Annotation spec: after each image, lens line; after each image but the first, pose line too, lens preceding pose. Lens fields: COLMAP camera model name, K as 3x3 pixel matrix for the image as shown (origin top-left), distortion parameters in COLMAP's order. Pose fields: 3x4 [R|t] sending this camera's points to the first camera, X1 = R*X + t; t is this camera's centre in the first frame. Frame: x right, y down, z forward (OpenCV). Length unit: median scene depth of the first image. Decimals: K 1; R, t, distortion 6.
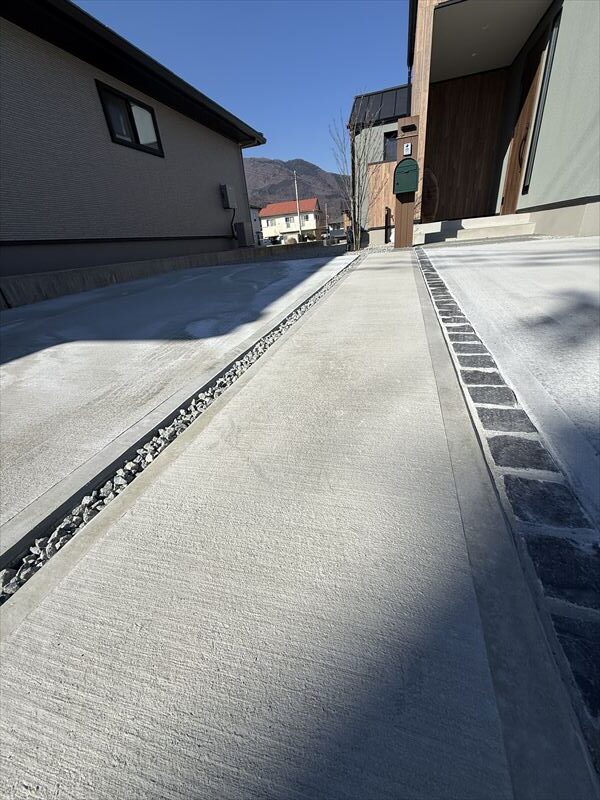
lens RADIAL K [[317.0, 0, 298.9], [0, 317.0, 398.4], [0, 0, 1]] dist [-0.000746, -0.000132]
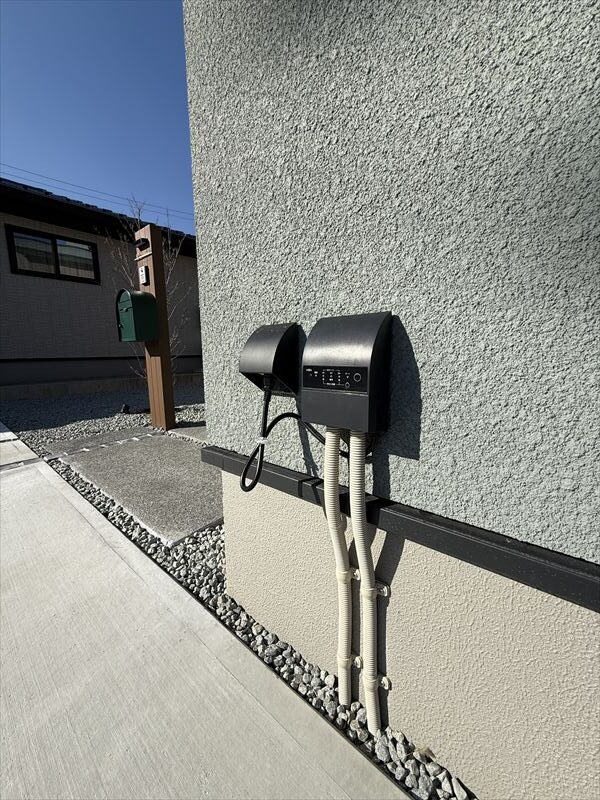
lens RADIAL K [[317.0, 0, 302.4], [0, 317.0, 399.0], [0, 0, 1]] dist [-0.000746, -0.000132]
pose [[0.909135, 0.138884, -0.392663, 0.642161], [-0.245602, 0.940177, -0.236107, -0.382205], [0.336381, 0.311092, 0.888859, 0.491337]]
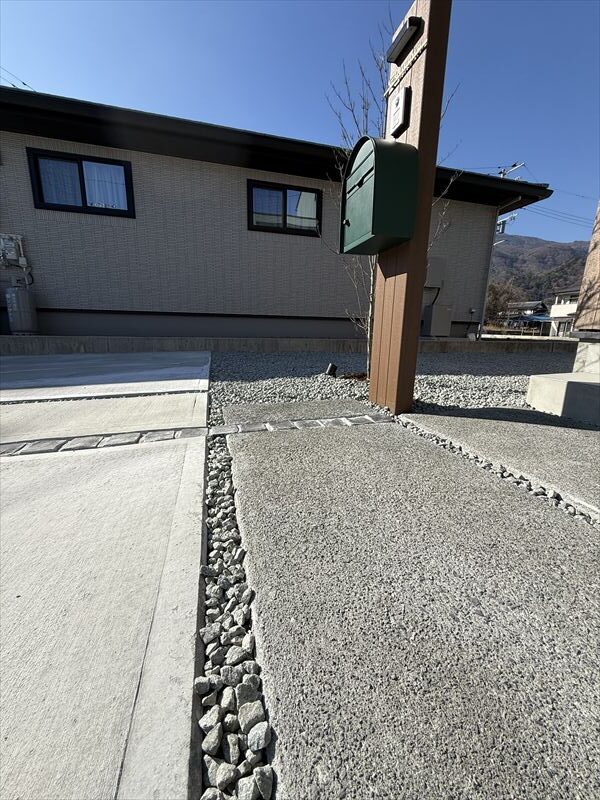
lens RADIAL K [[317.0, 0, 300.4], [0, 317.0, 398.5], [0, 0, 1]] dist [-0.000746, -0.000132]
pose [[0.517151, 0.286515, -0.806513, 0.456191], [-0.440641, 0.896957, 0.036098, -0.385802], [0.733751, 0.336715, 0.590113, 0.633947]]
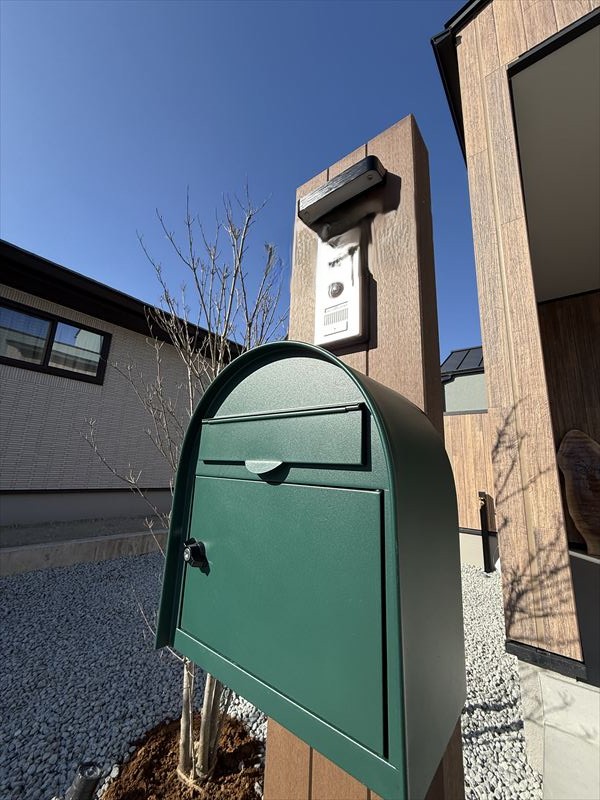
lens RADIAL K [[317.0, 0, 300.5], [0, 317.0, 399.5], [0, 0, 1]] dist [-0.000746, -0.000132]
pose [[0.918718, 0.051558, -0.391535, 0.282839], [-0.283394, 0.776558, -0.562713, -0.510868], [0.275038, 0.627933, 0.728048, 0.692922]]
